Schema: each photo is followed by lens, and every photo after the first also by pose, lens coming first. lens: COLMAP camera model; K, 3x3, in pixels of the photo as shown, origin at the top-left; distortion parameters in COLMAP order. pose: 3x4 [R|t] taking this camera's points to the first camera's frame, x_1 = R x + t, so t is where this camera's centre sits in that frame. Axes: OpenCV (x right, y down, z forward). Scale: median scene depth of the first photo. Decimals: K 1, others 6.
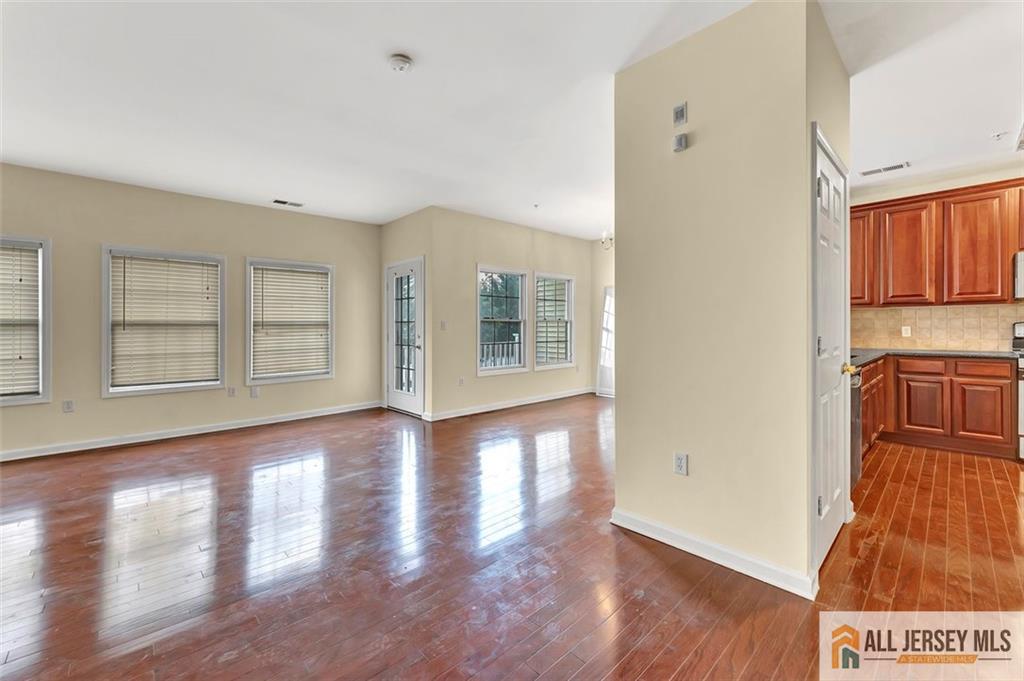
lens RADIAL K [[421.7, 0, 516.2], [0, 421.7, 322.8], [0, 0, 1]] dist [0.004613, -0.002336]
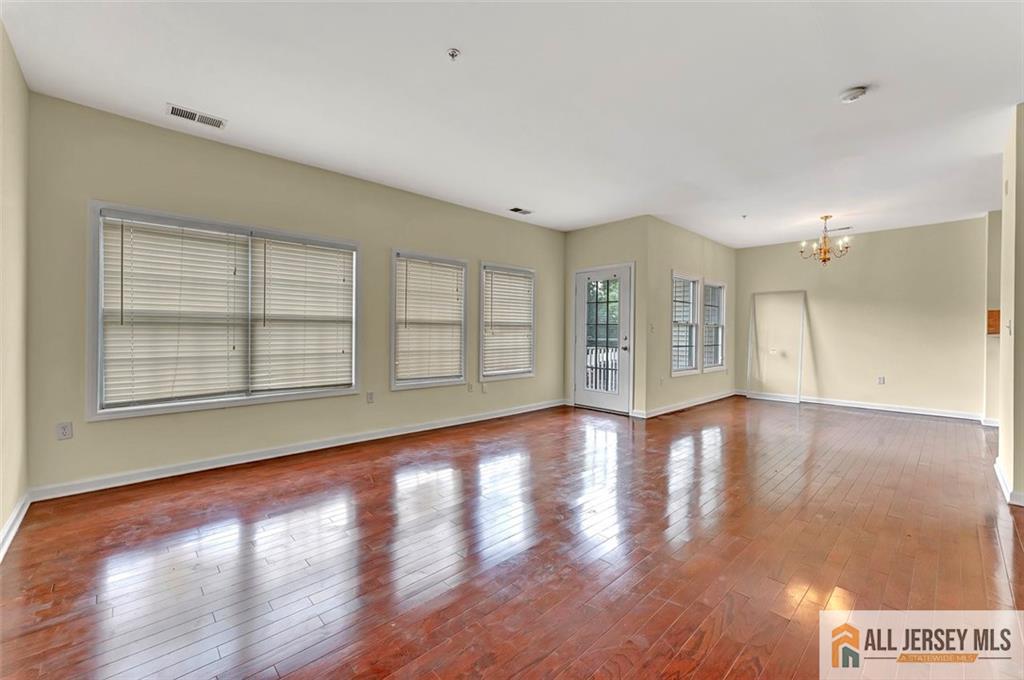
lens RADIAL K [[421.7, 0, 503.7], [0, 421.7, 330.7], [0, 0, 1]] dist [0.004613, -0.002336]
pose [[0.999894, 0.013792, 0.004697, -0.653464], [-0.013817, 0.999891, 0.005168, 0.014285], [-0.004625, -0.005233, 0.999976, -0.071410]]
